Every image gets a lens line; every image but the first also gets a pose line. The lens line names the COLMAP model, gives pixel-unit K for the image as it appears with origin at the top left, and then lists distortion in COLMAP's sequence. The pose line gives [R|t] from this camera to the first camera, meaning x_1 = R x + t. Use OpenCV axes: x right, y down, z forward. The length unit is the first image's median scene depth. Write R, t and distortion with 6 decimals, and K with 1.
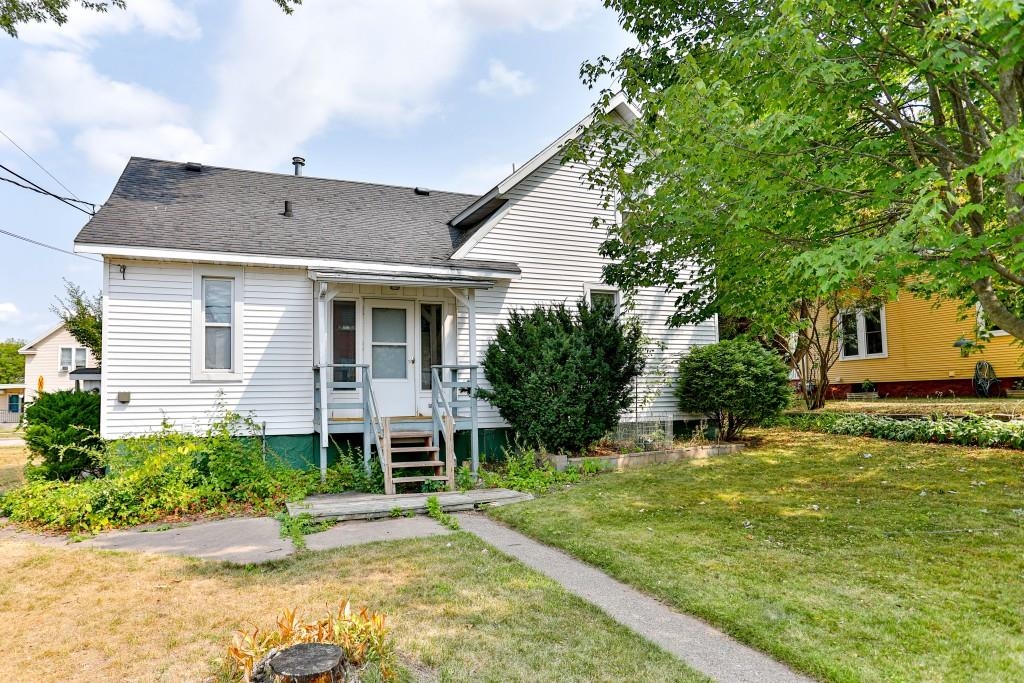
lens RADIAL K [[621.9, 0, 509.5], [0, 621.9, 365.3], [0, 0, 1]] dist [-0.000840, -0.002369]
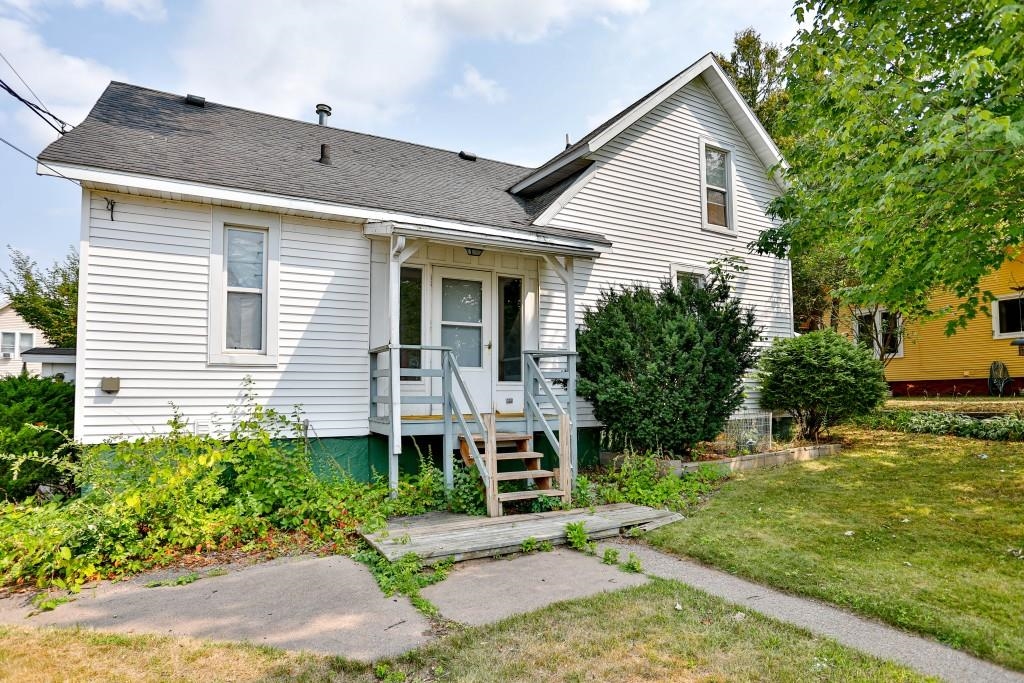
lens RADIAL K [[604.9, 0, 587.4], [0, 604.9, 369.0], [0, 0, 1]] dist [-0.026956, 0.004530]
pose [[0.987520, 0.014704, 0.156804, -0.171457], [-0.016105, 0.999841, 0.007671, 0.017239], [-0.156667, -0.010101, 0.987600, 0.219709]]
